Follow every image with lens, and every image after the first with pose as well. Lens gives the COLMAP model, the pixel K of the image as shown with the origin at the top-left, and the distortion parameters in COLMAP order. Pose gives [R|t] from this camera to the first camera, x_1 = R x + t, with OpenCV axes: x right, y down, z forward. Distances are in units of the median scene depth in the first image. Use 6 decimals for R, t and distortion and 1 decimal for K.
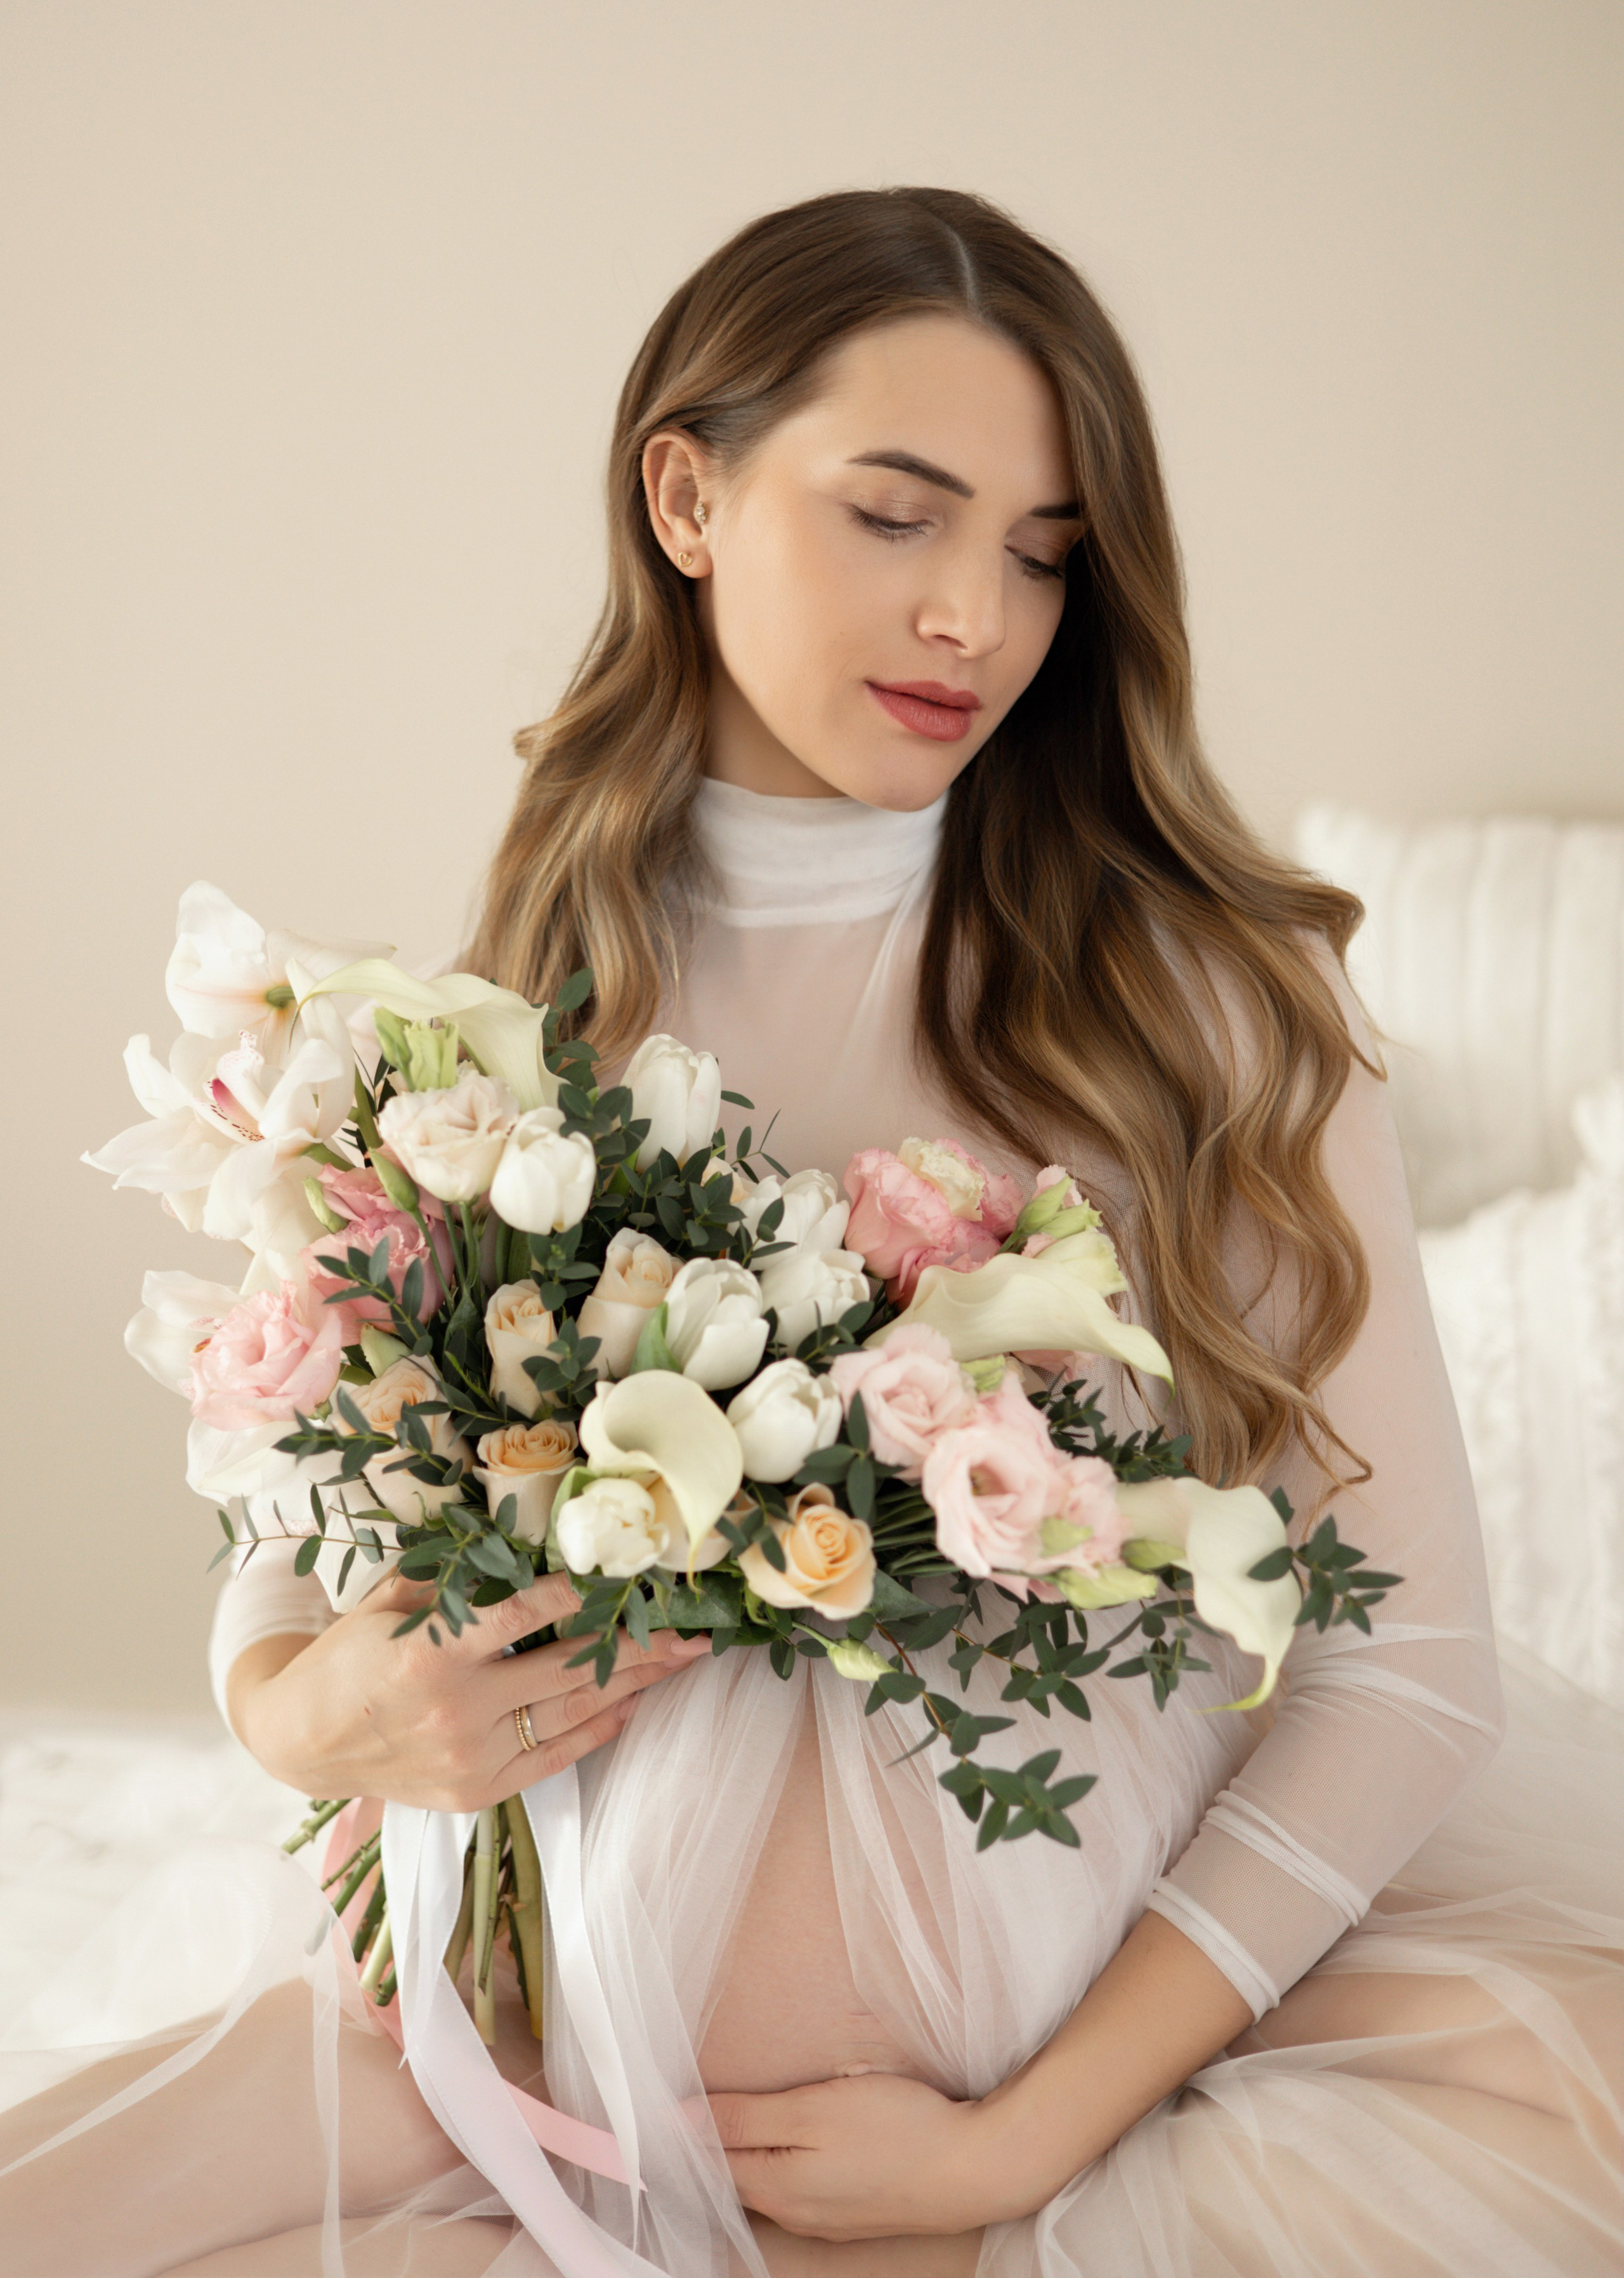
lens RADIAL K [[3322.4, 0, 811.7], [0, 3322.4, 1279.4], [0, 0, 1]] dist [-0.035186, -0.056196]
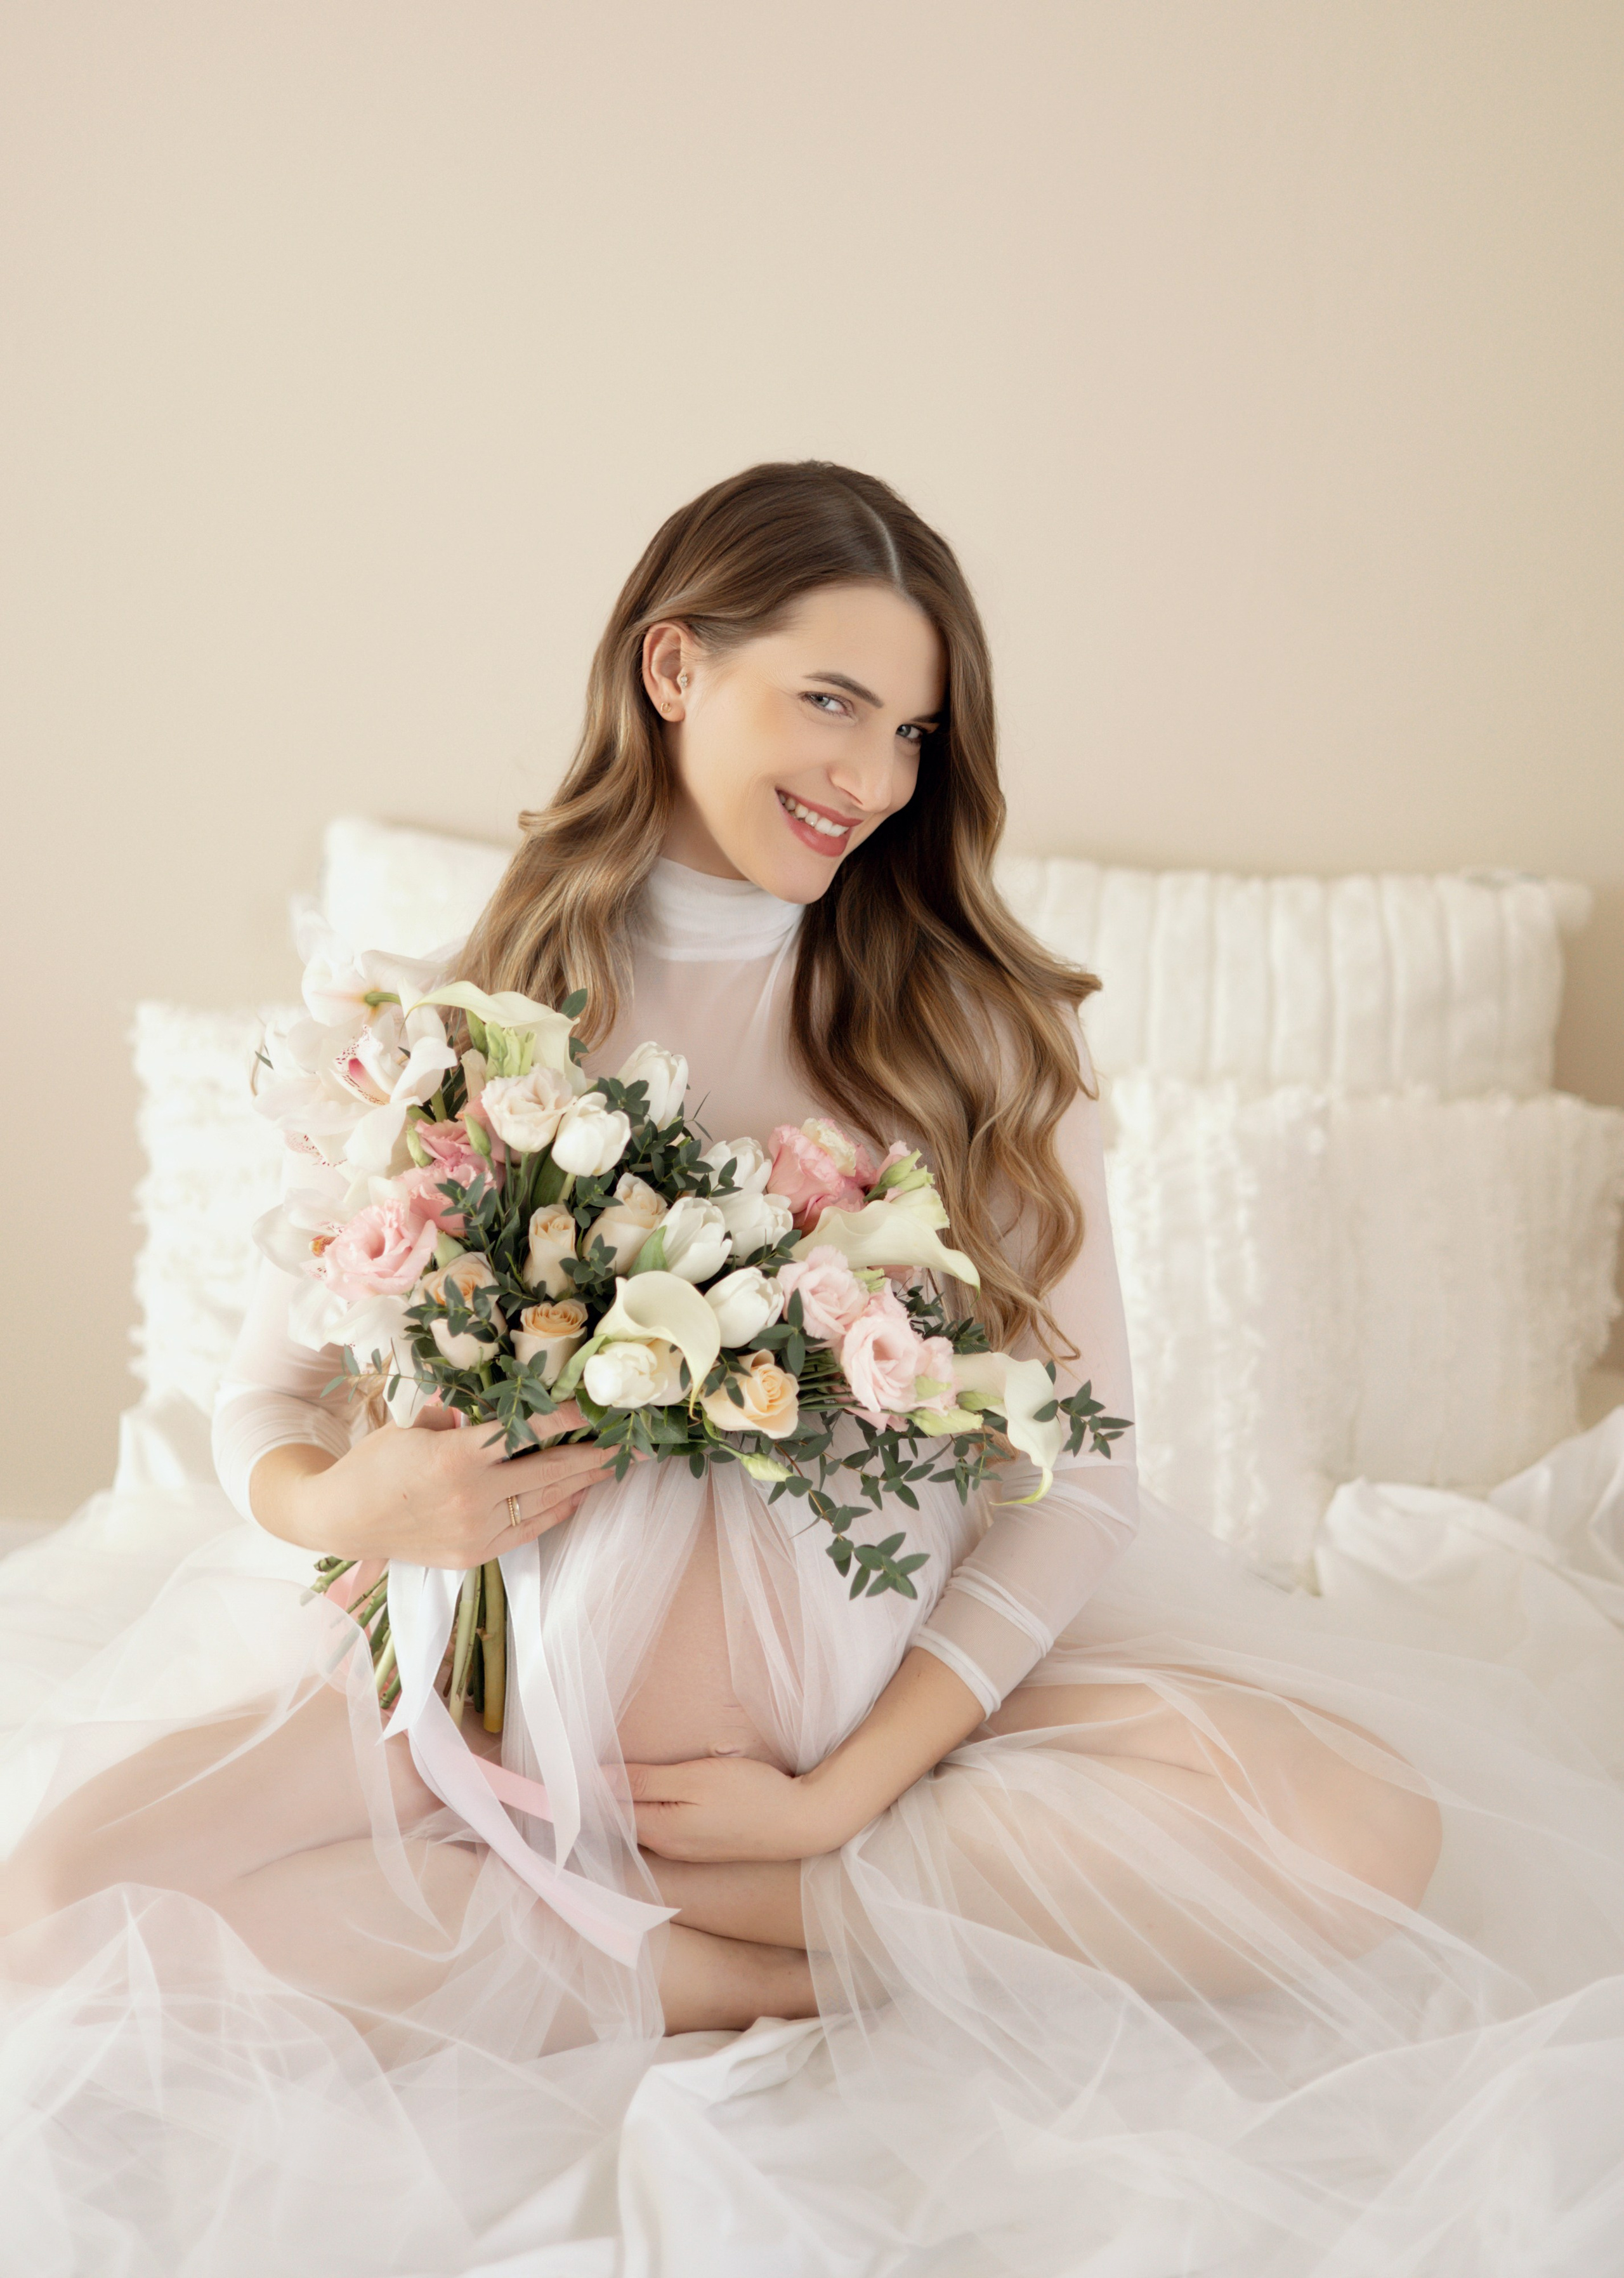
lens RADIAL K [[3322.4, 0, 811.7], [0, 3322.4, 1279.4], [0, 0, 1]] dist [-0.035186, -0.056196]
pose [[0.976356, 0.037496, 0.212894, -0.287989], [-0.045182, 0.998487, 0.031352, -0.018135], [-0.211396, -0.040230, 0.976572, -0.466205]]
